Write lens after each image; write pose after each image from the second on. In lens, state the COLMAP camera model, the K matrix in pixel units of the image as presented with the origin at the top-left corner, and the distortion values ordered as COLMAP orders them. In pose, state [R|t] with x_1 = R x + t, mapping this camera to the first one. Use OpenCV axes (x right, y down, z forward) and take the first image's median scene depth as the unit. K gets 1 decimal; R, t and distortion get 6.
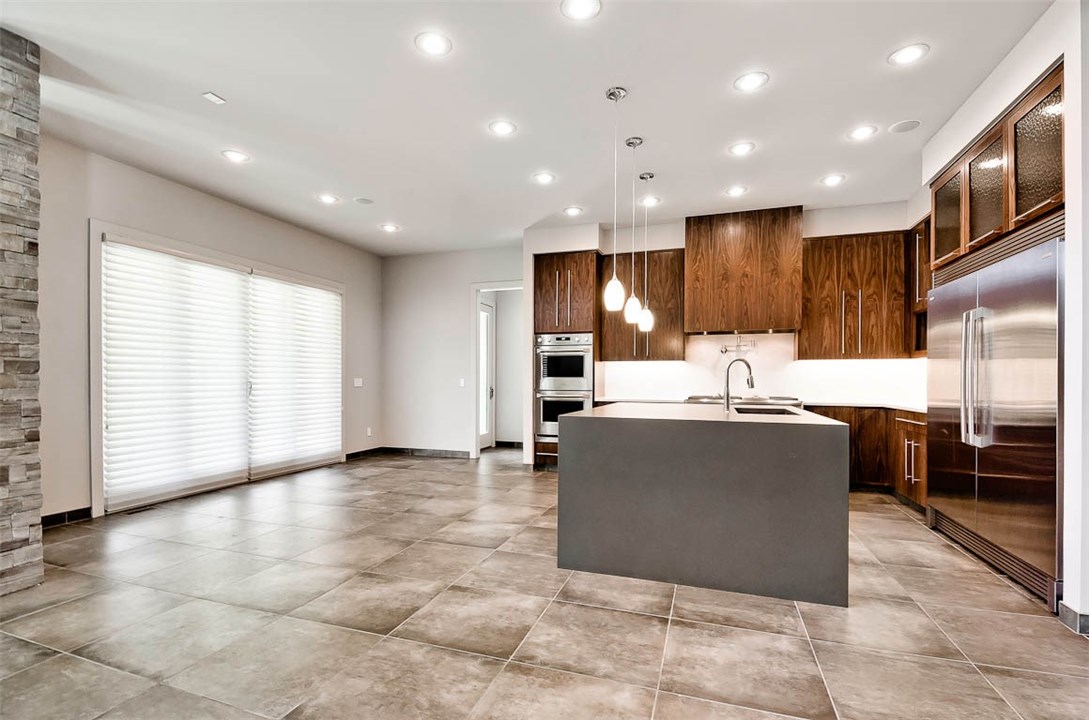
lens RADIAL K [[493.4, 0, 551.3], [0, 493.4, 390.4], [0, 0, 1]] dist [0.001389, 0.000142]
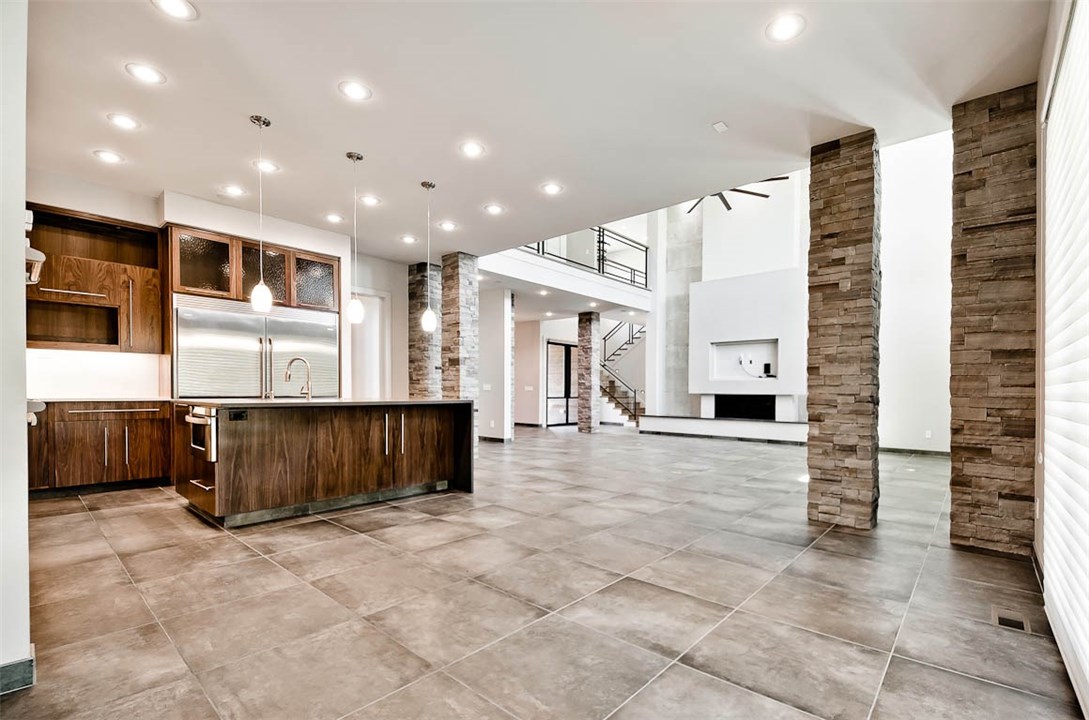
lens RADIAL K [[476.2, 0, 565.8], [0, 476.2, 404.8], [0, 0, 1]] dist [-0.011705, 0.000943]
pose [[-0.920334, -0.020653, 0.390587, -0.496297], [-0.003039, 0.998952, 0.045661, -0.001197], [-0.391121, 0.040837, -0.919433, 1.329416]]
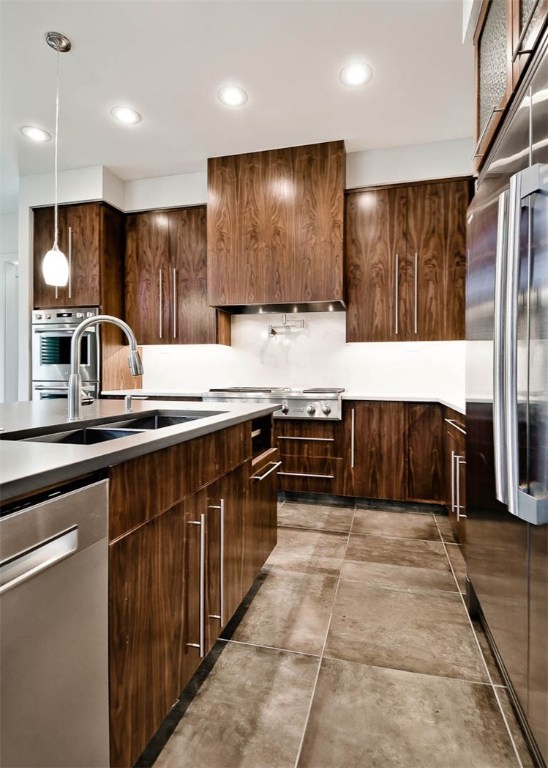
lens RADIAL K [[412.6, 0, 292.1], [0, 412.6, 380.8], [0, 0, 1]] dist [0.028804, 0.000305]
pose [[0.996082, 0.003316, 0.088374, 0.369382], [-0.001633, 0.999816, -0.019104, 0.012663], [-0.088421, 0.018885, 0.995904, 0.362529]]
